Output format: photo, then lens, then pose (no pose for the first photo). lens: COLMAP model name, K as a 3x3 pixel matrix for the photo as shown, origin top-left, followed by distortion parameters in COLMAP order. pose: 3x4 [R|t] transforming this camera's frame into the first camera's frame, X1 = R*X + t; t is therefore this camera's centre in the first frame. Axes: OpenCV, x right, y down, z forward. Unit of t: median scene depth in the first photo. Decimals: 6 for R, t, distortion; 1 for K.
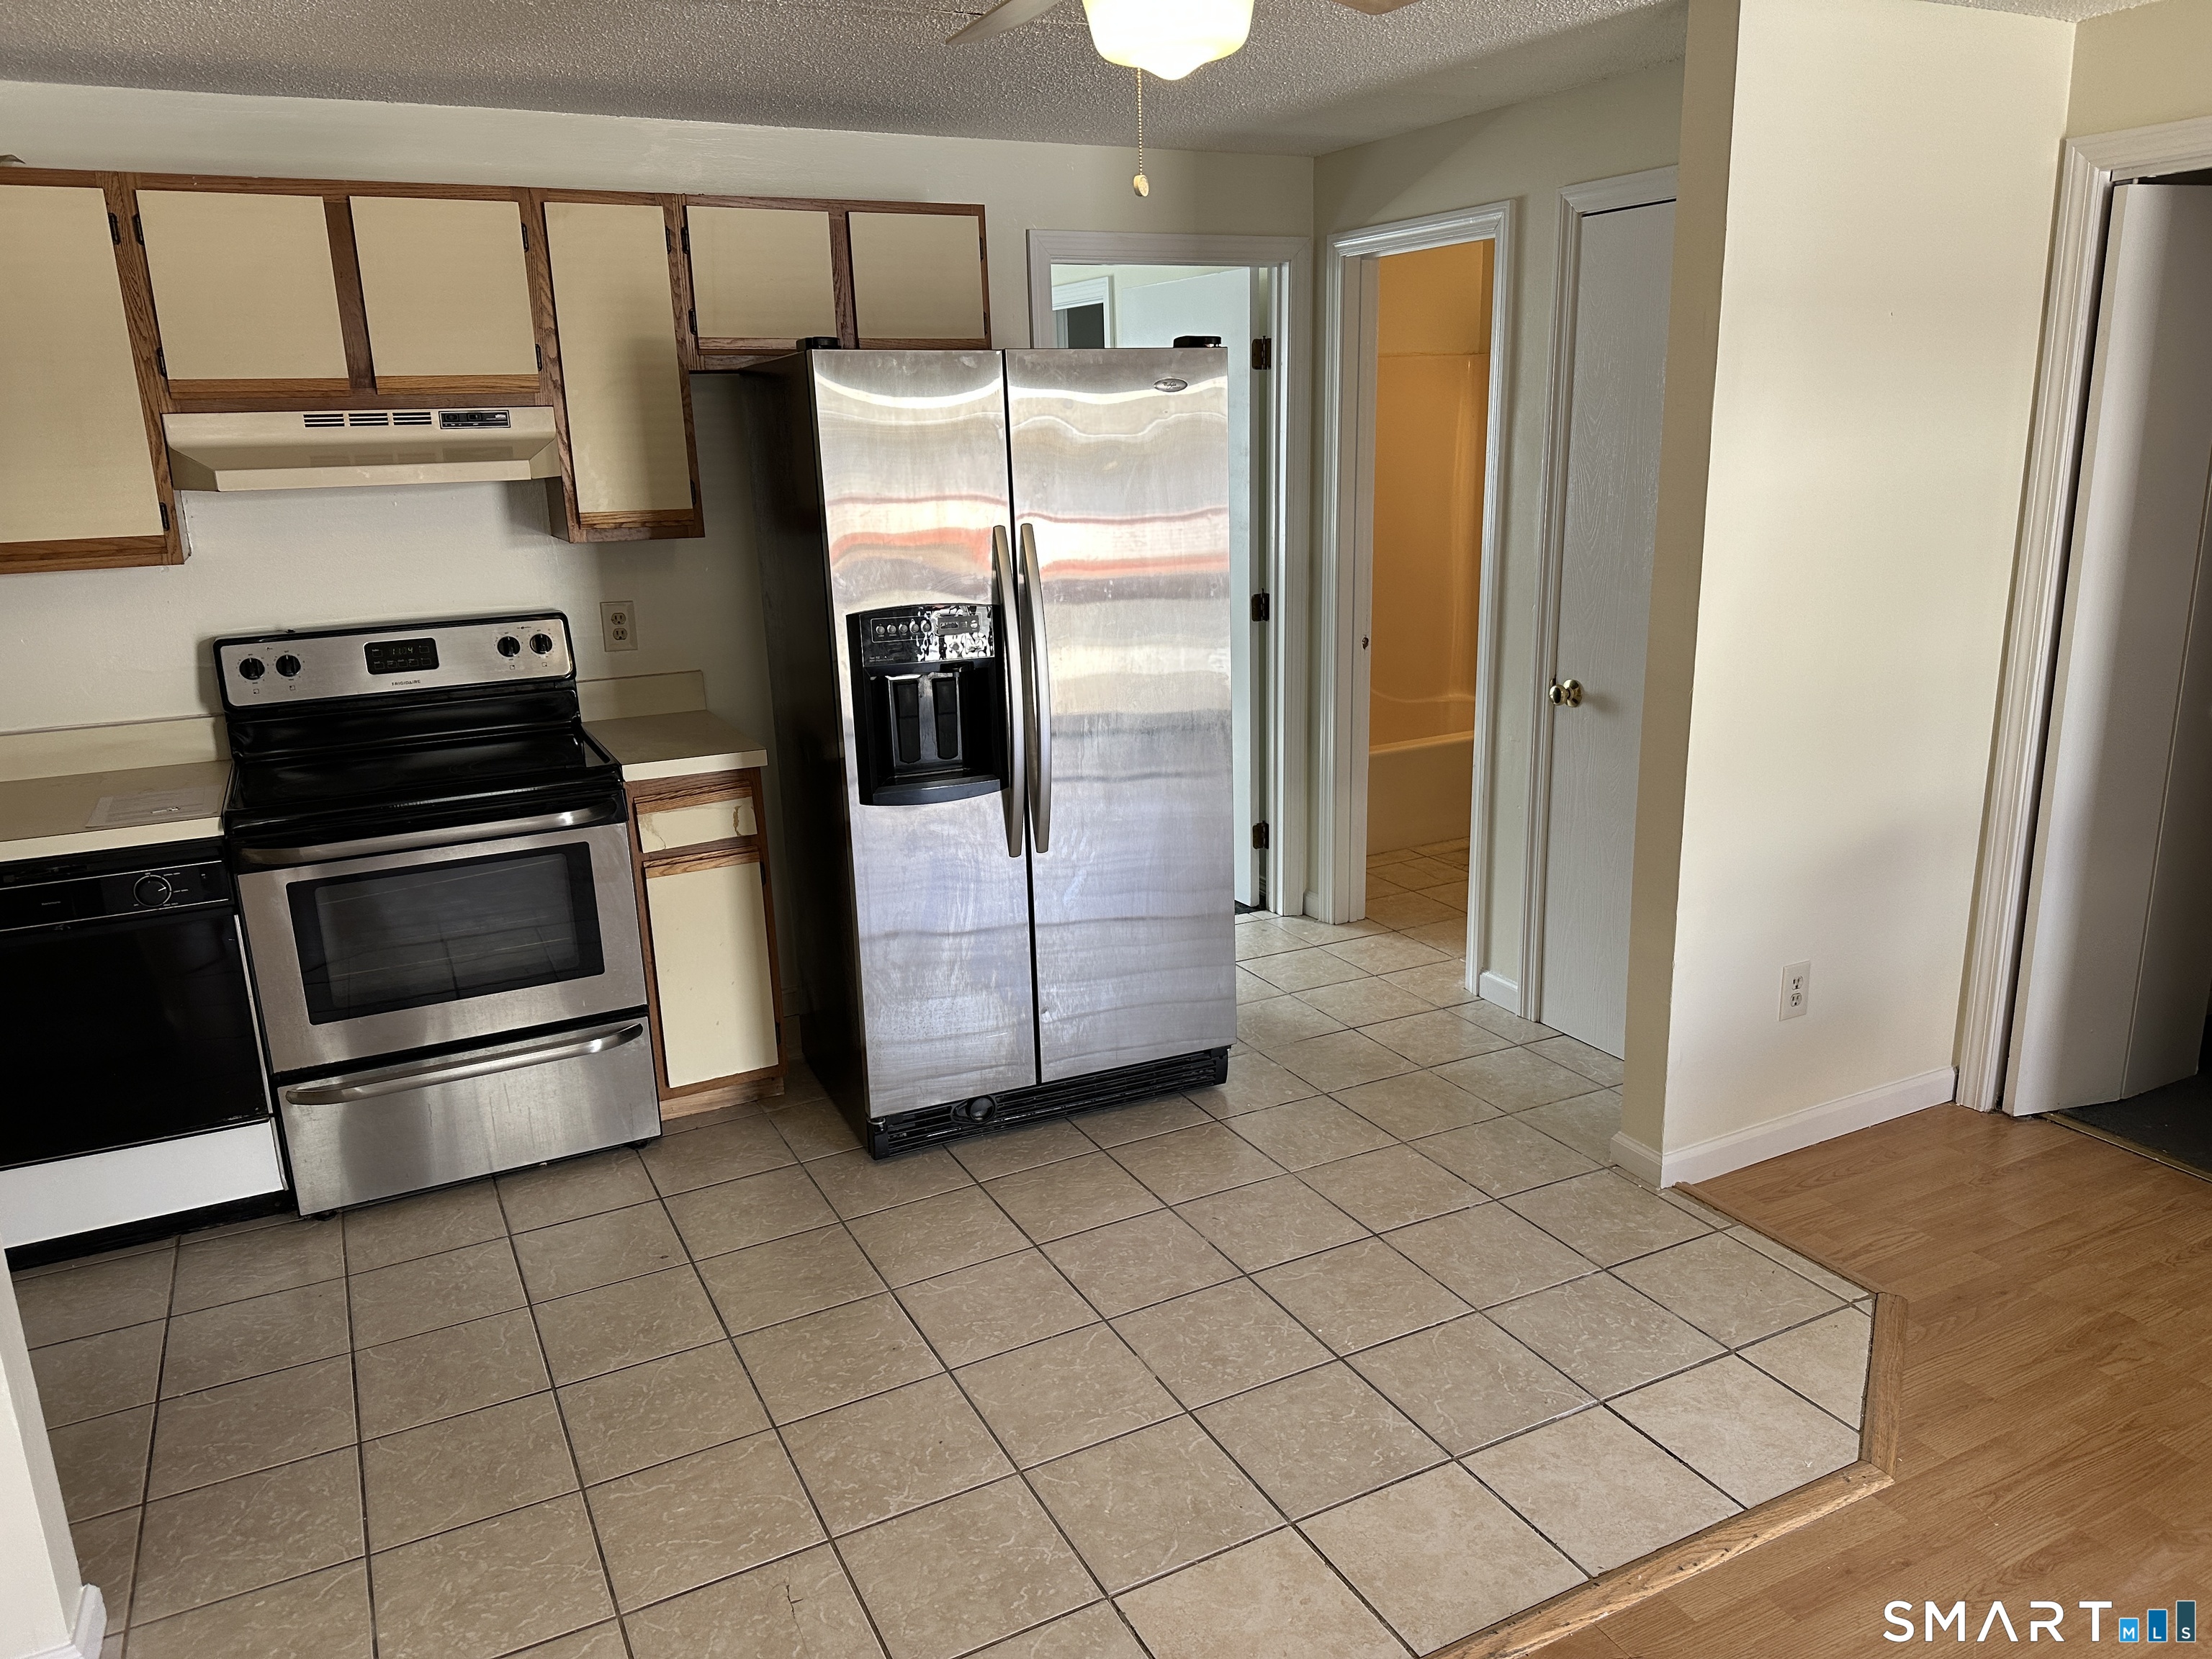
lens RADIAL K [[1529.4, 0, 1123.4], [0, 1529.4, 834.7], [0, 0, 1]] dist [0.023596, -0.007354]
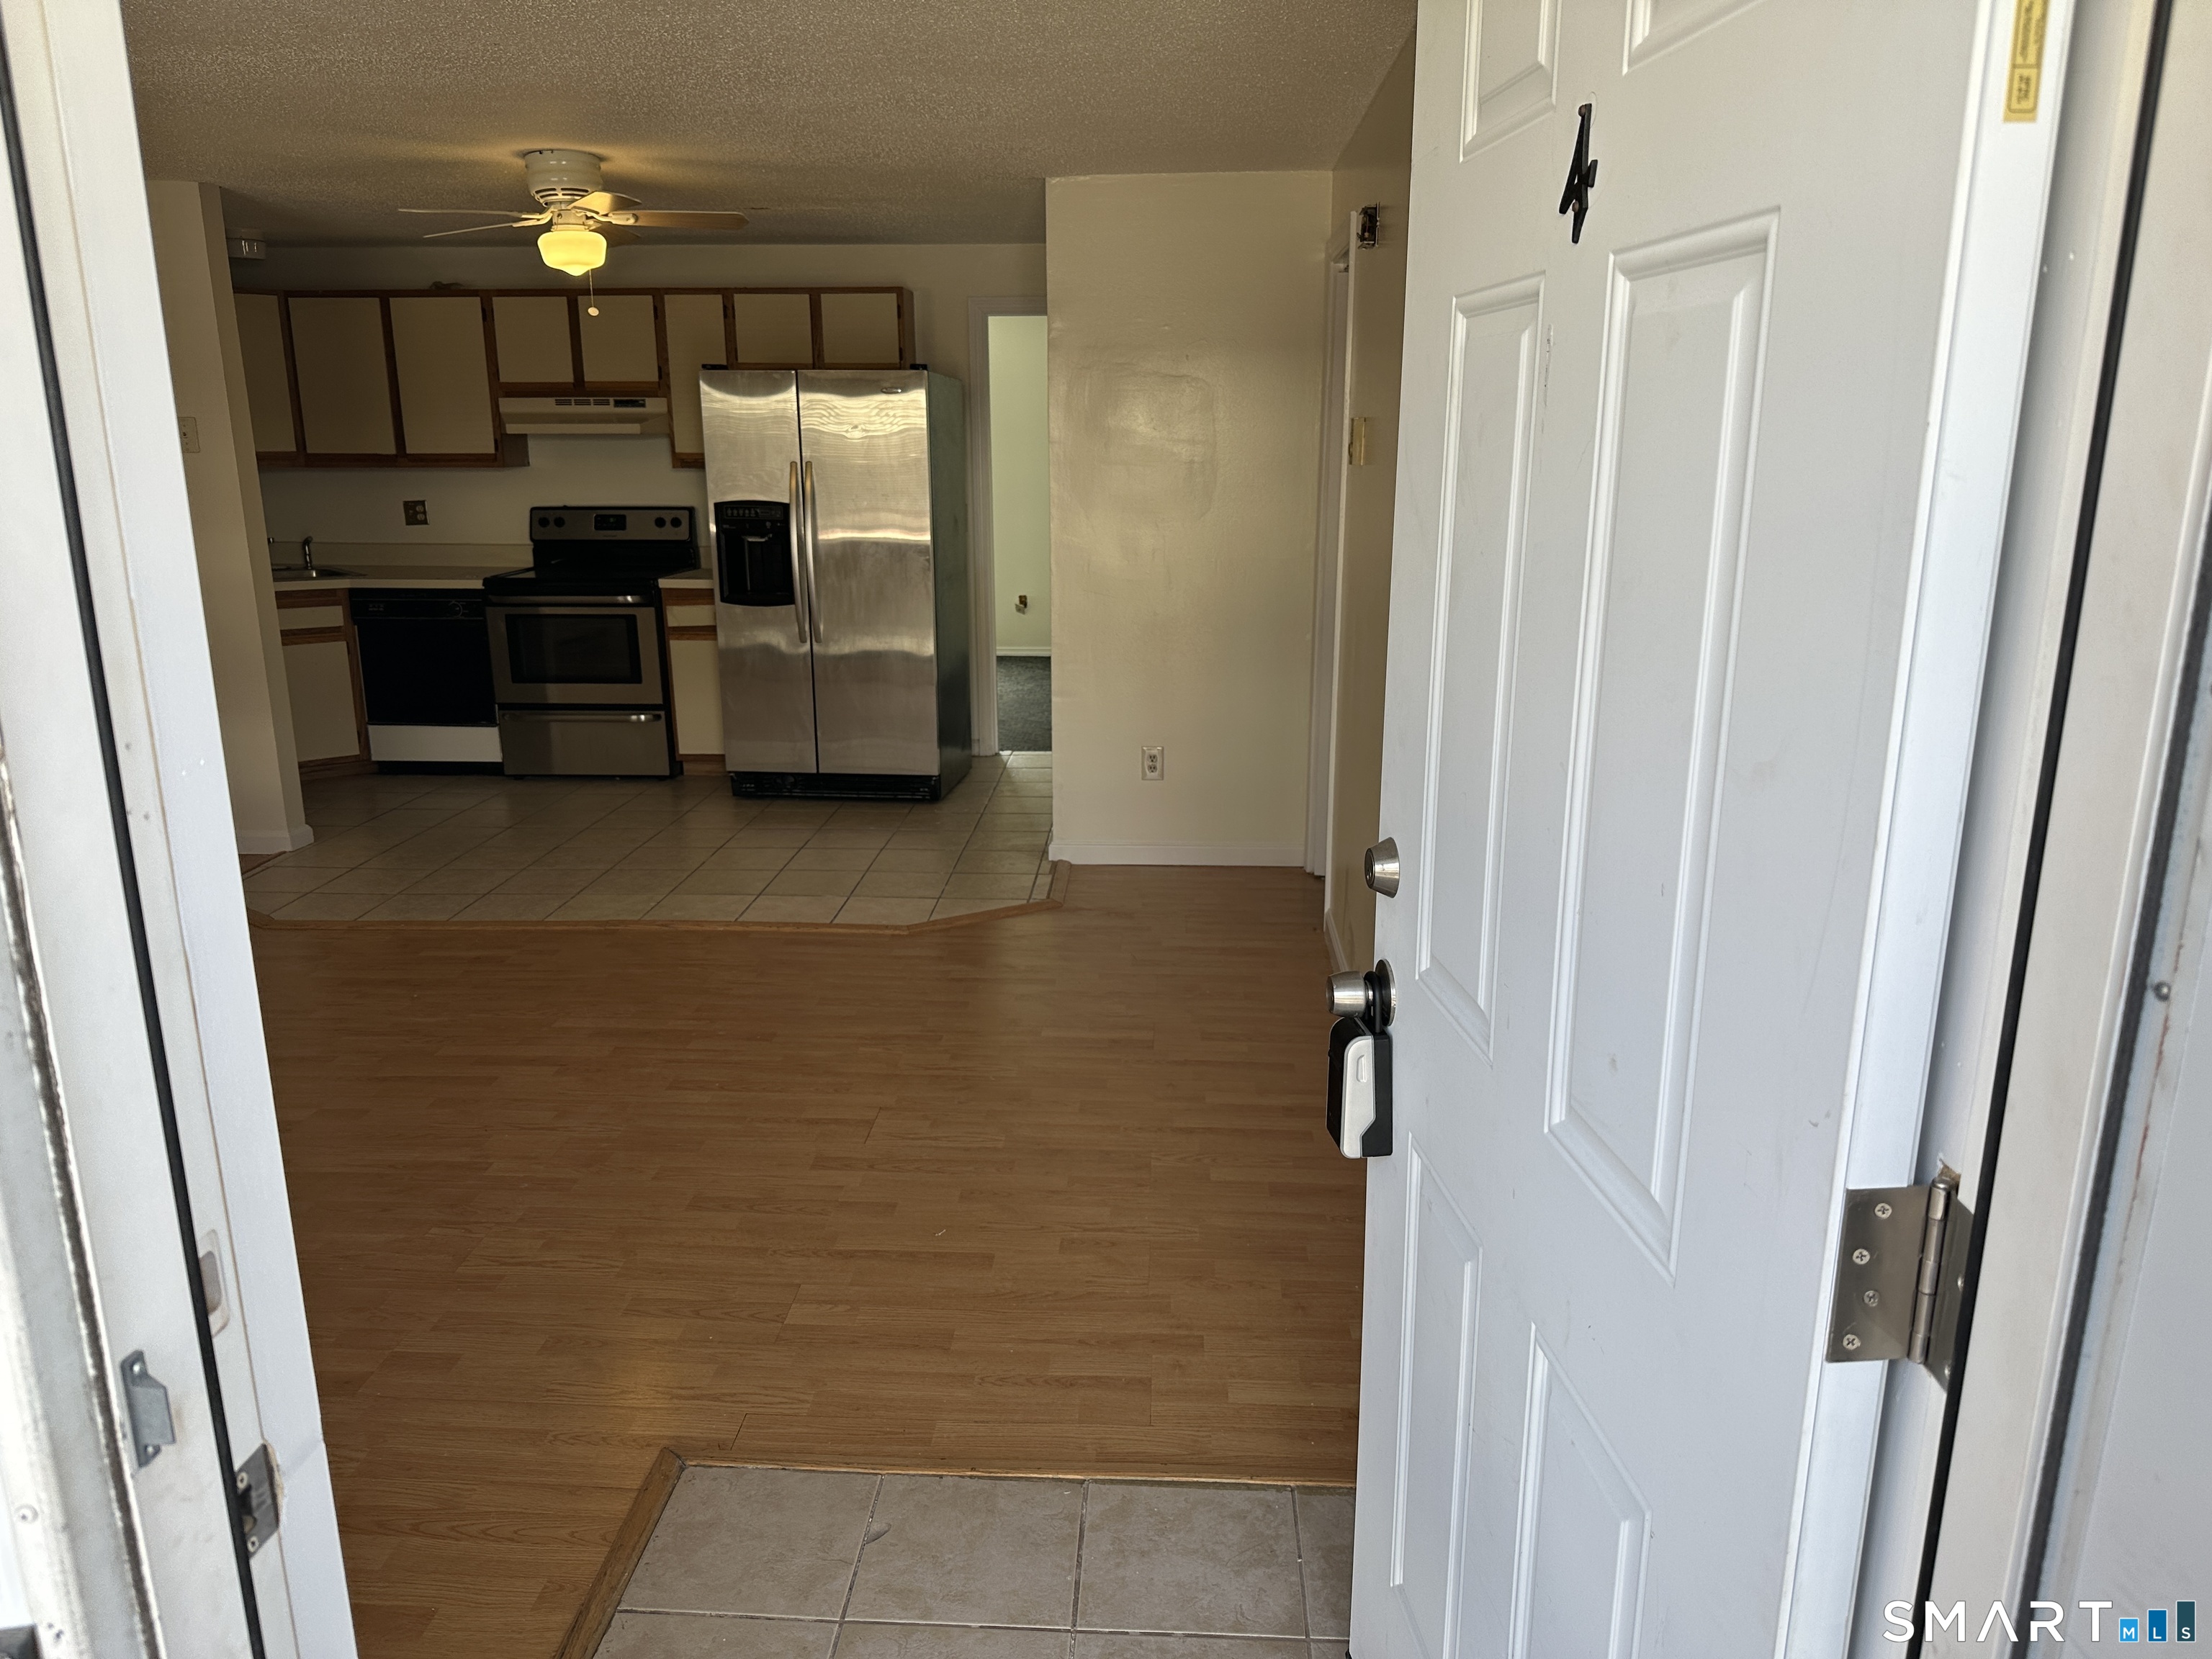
lens RADIAL K [[1552.4, 0, 1130.4], [0, 1552.4, 840.9], [0, 0, 1]] dist [0.086011, -0.125861]
pose [[0.870920, 0.147284, -0.468834, 1.203115], [-0.147869, 0.988359, 0.035806, 0.126449], [0.468650, 0.038142, 0.882560, -0.487634]]
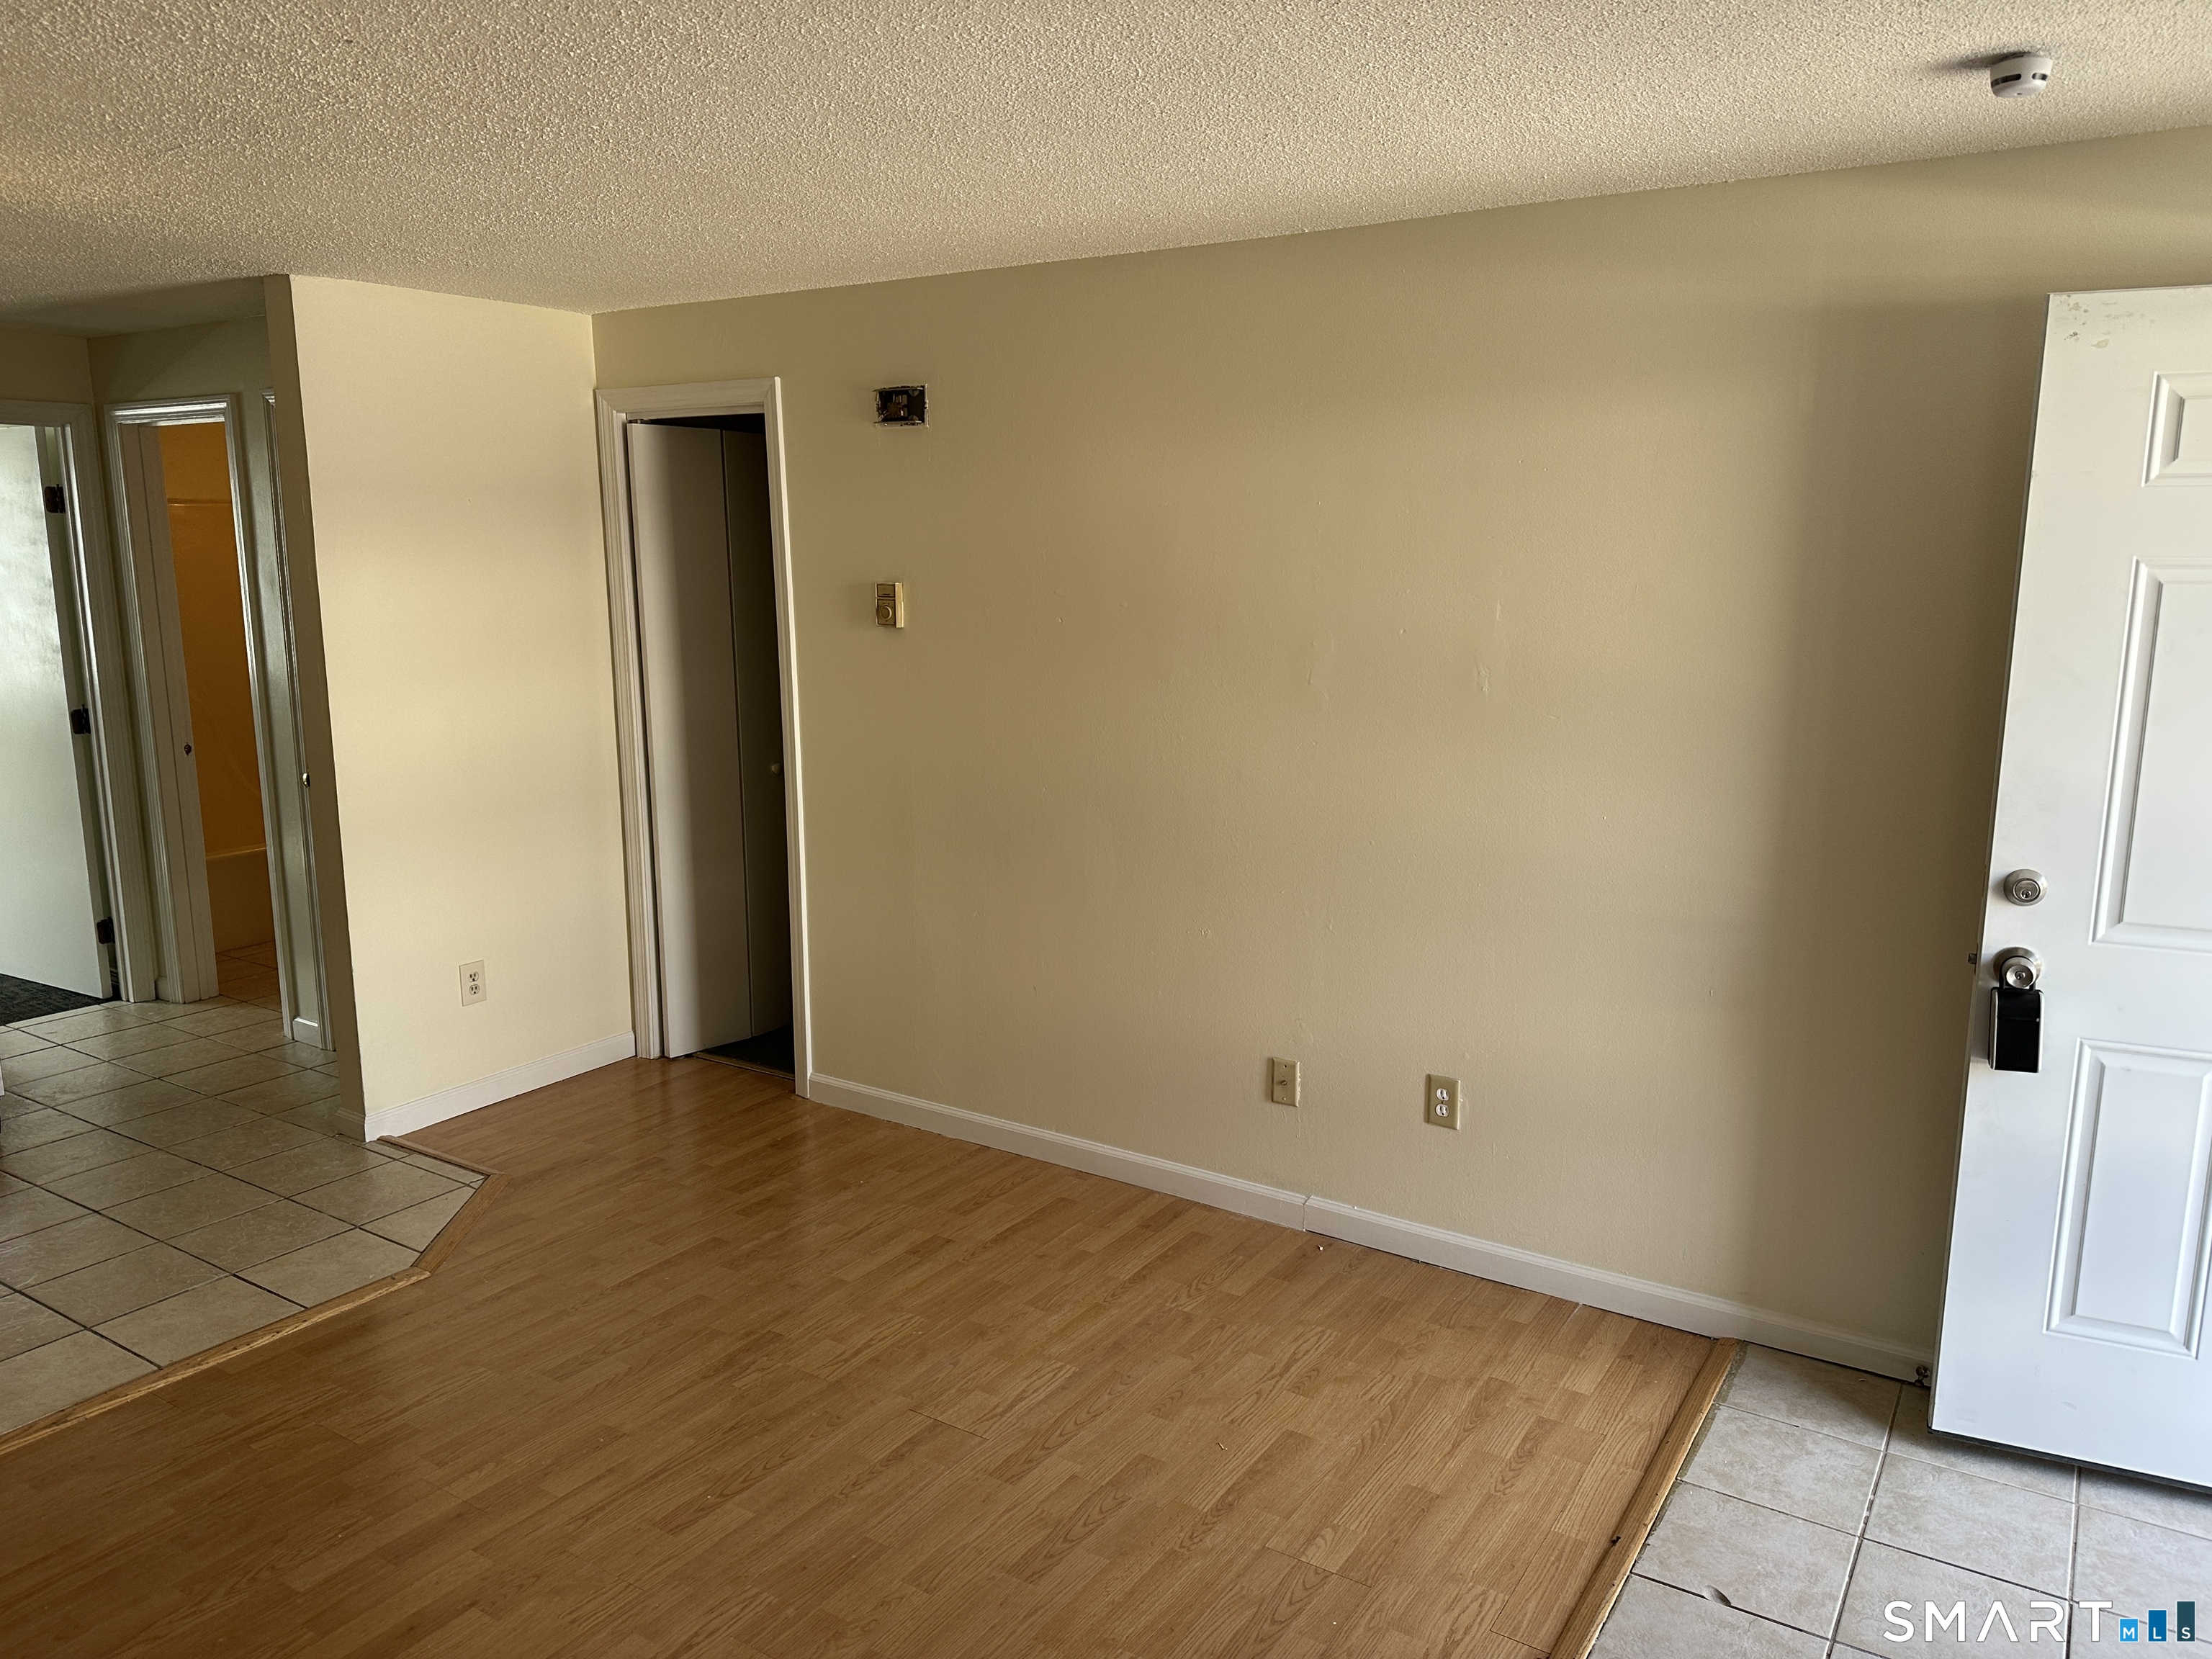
lens RADIAL K [[1559.7, 0, 1106.0], [0, 1559.7, 829.5], [0, 0, 1]] dist [0.002280, -0.008791]
pose [[0.866830, -0.069595, 0.493724, 0.247429], [0.110951, 0.992307, -0.054921, 0.103551], [-0.486103, 0.102386, 0.867883, -0.478083]]
